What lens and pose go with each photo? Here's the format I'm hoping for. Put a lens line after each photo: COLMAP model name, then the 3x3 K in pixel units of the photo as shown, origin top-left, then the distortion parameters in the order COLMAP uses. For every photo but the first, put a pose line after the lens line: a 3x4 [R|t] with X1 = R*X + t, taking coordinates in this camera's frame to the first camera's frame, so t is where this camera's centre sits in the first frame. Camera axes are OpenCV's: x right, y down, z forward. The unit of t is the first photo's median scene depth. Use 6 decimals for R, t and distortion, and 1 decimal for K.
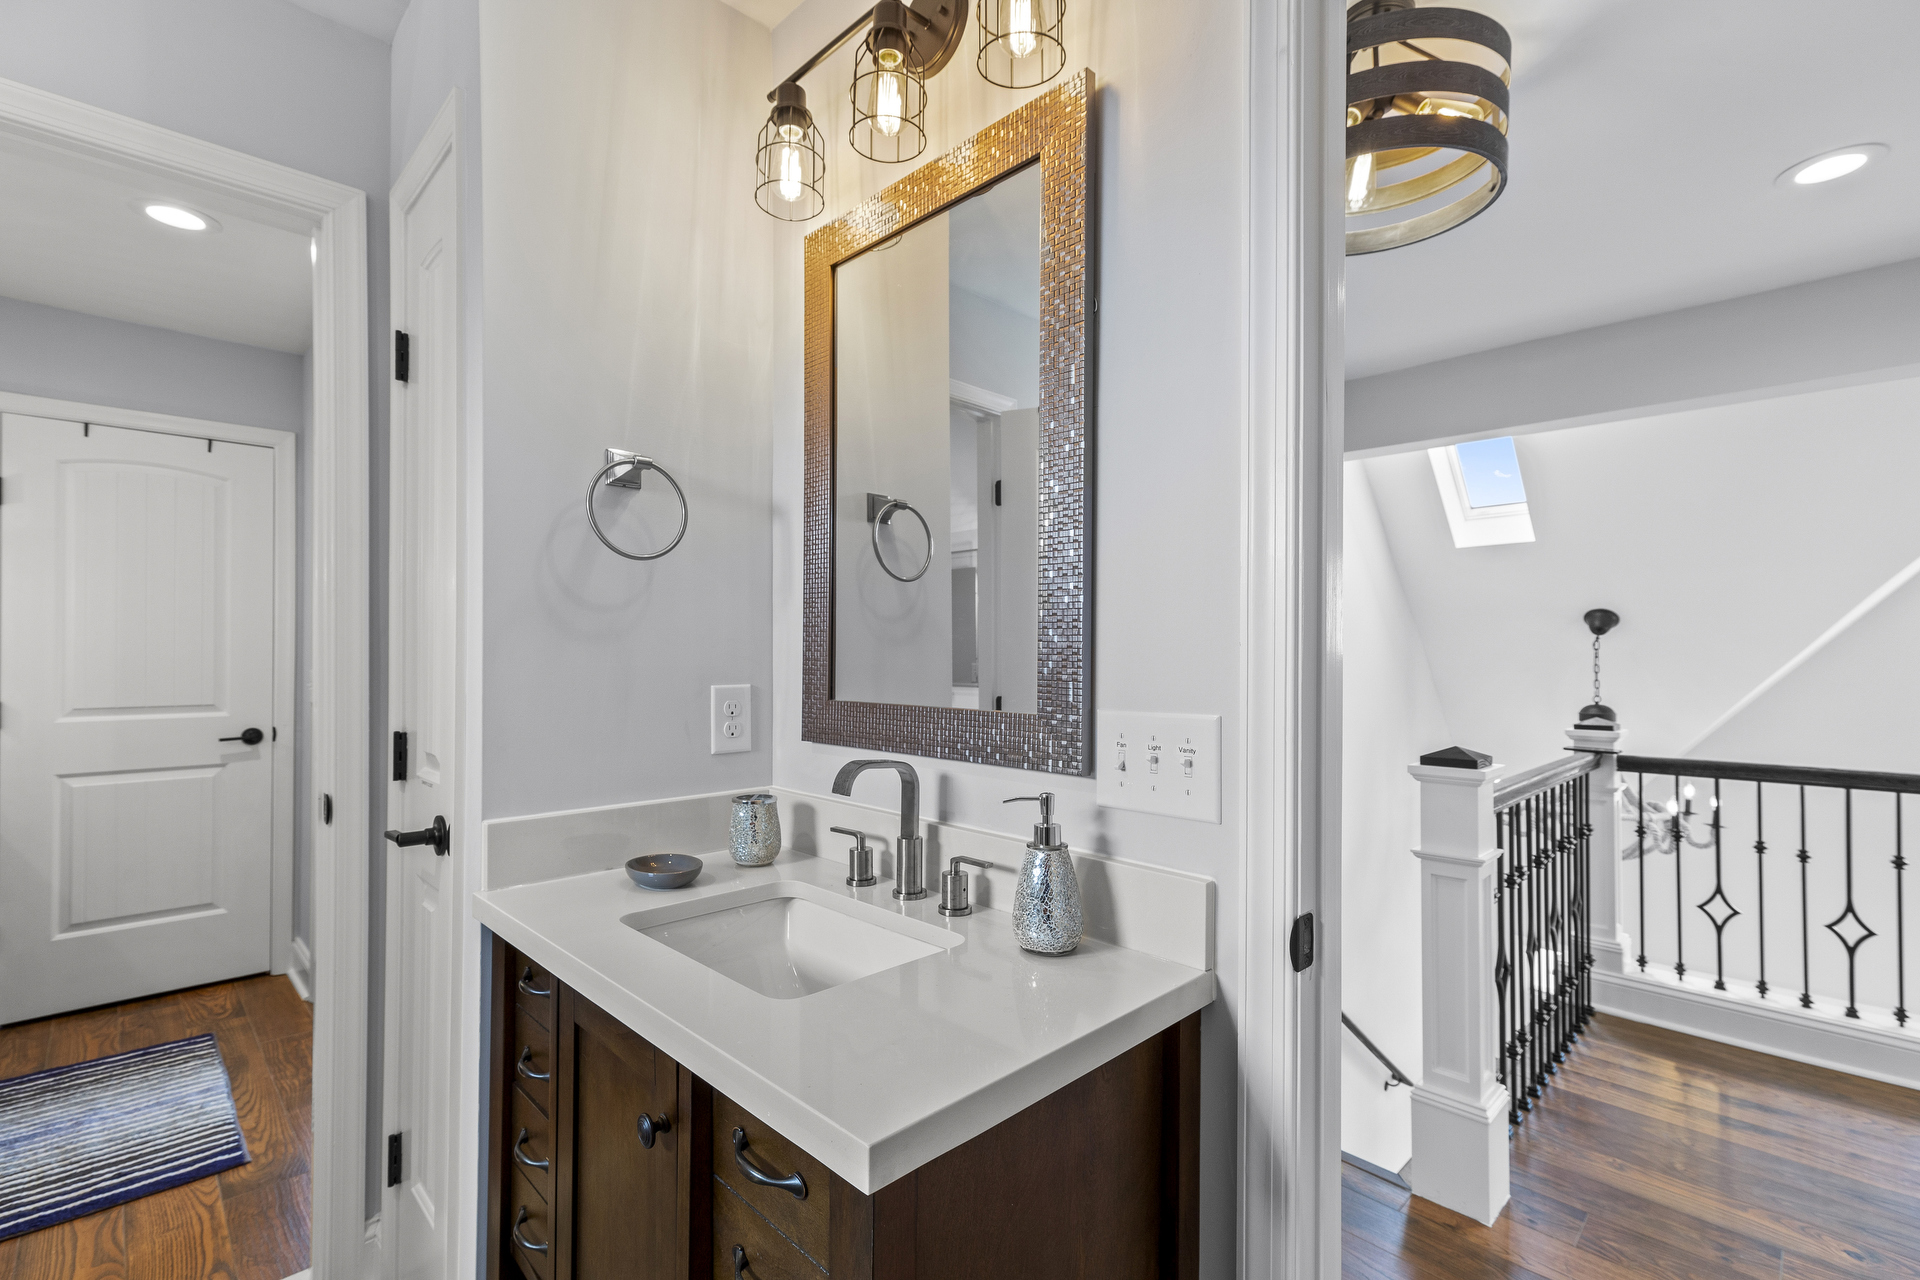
lens RADIAL K [[868.2, 0, 958.0], [0, 868.2, 643.0], [0, 0, 1]] dist [0.003468, 0.001111]
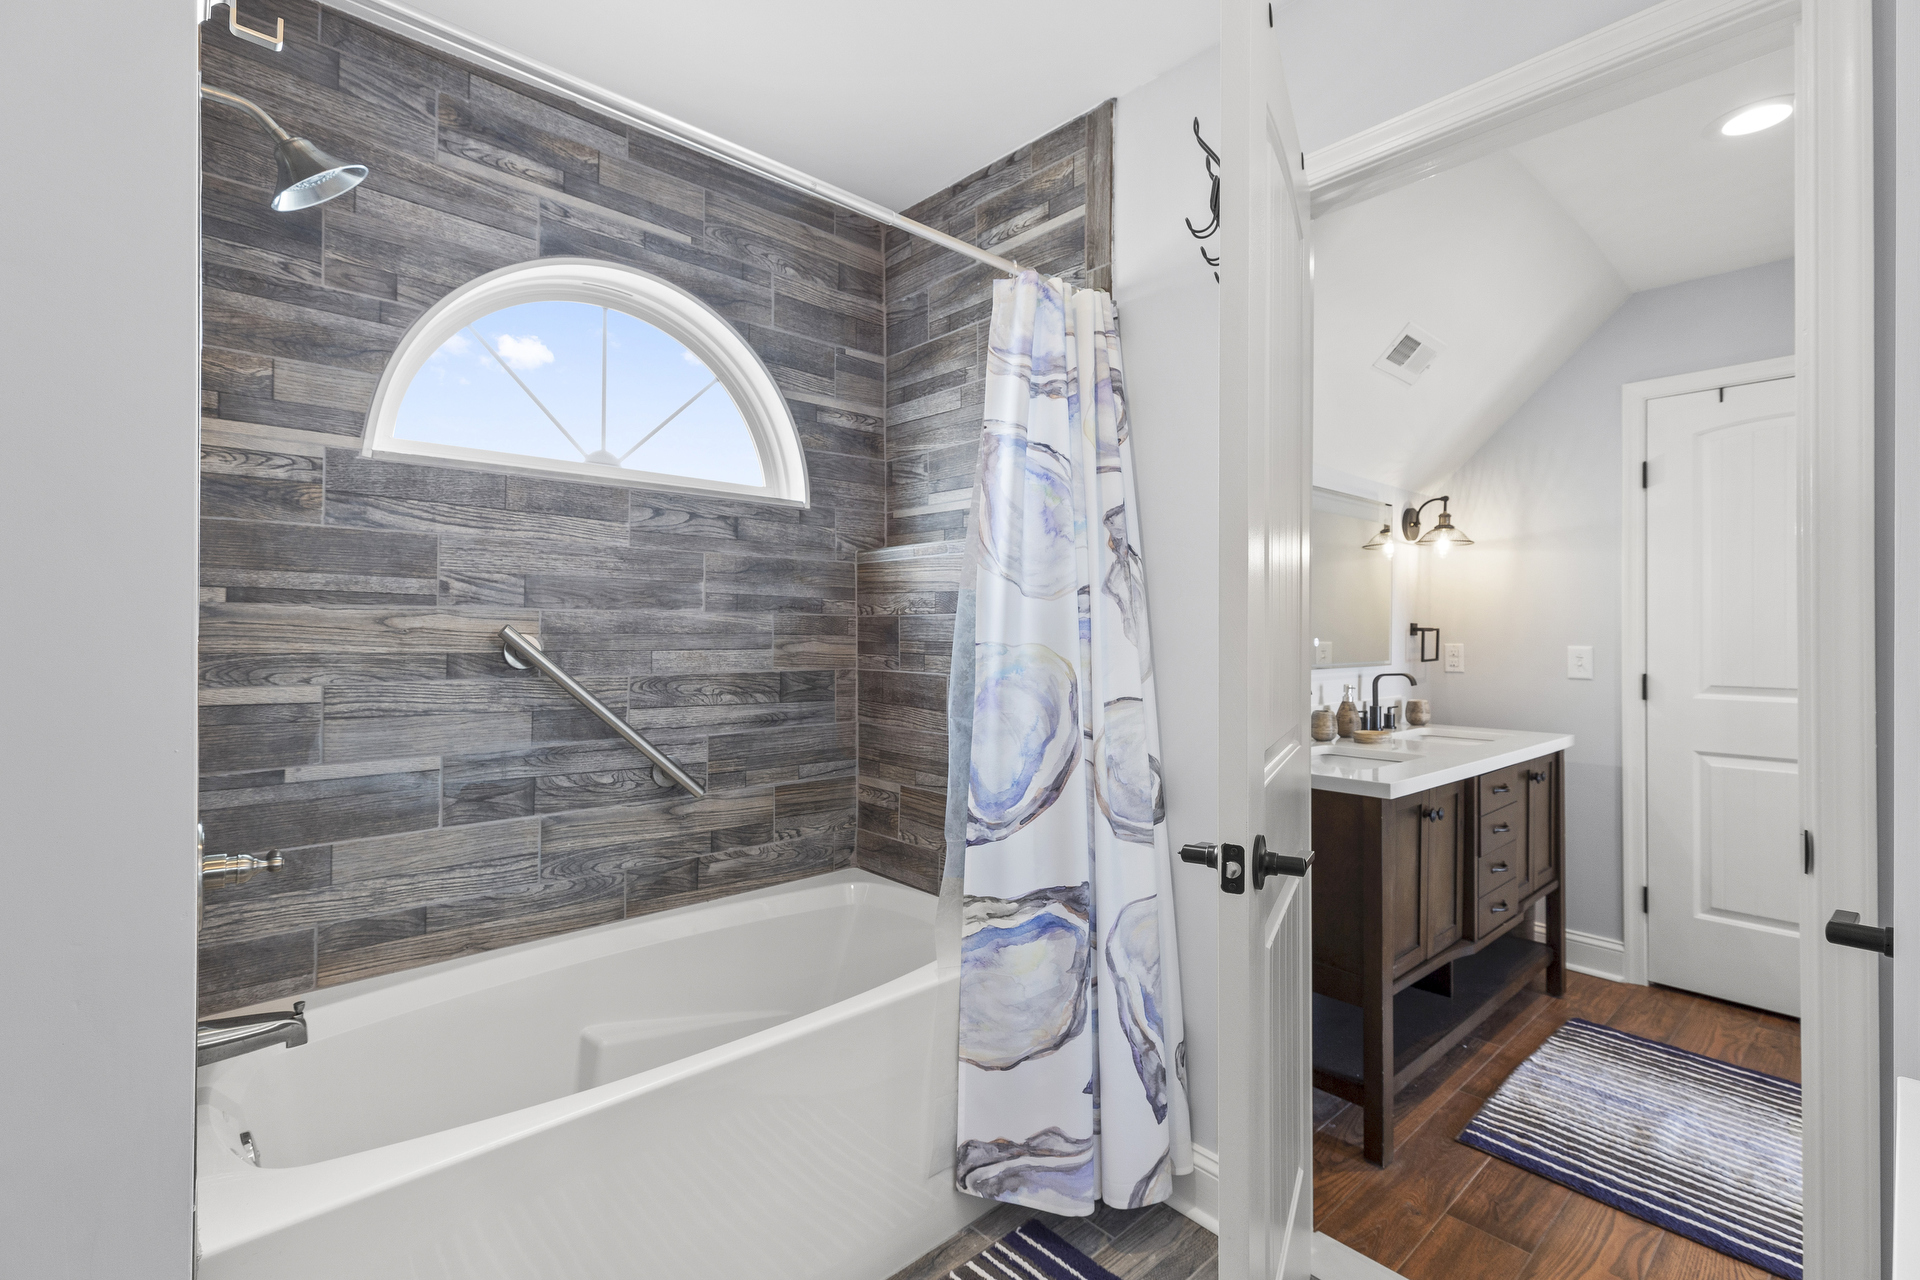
lens RADIAL K [[868.2, 0, 961.3], [0, 868.2, 625.3], [0, 0, 1]] dist [0.003468, 0.001111]
pose [[-0.056319, -0.003228, -0.998408, 0.000643], [0.007497, 0.999965, -0.003656, 0.006820], [0.998385, -0.007691, -0.056292, 0.277035]]
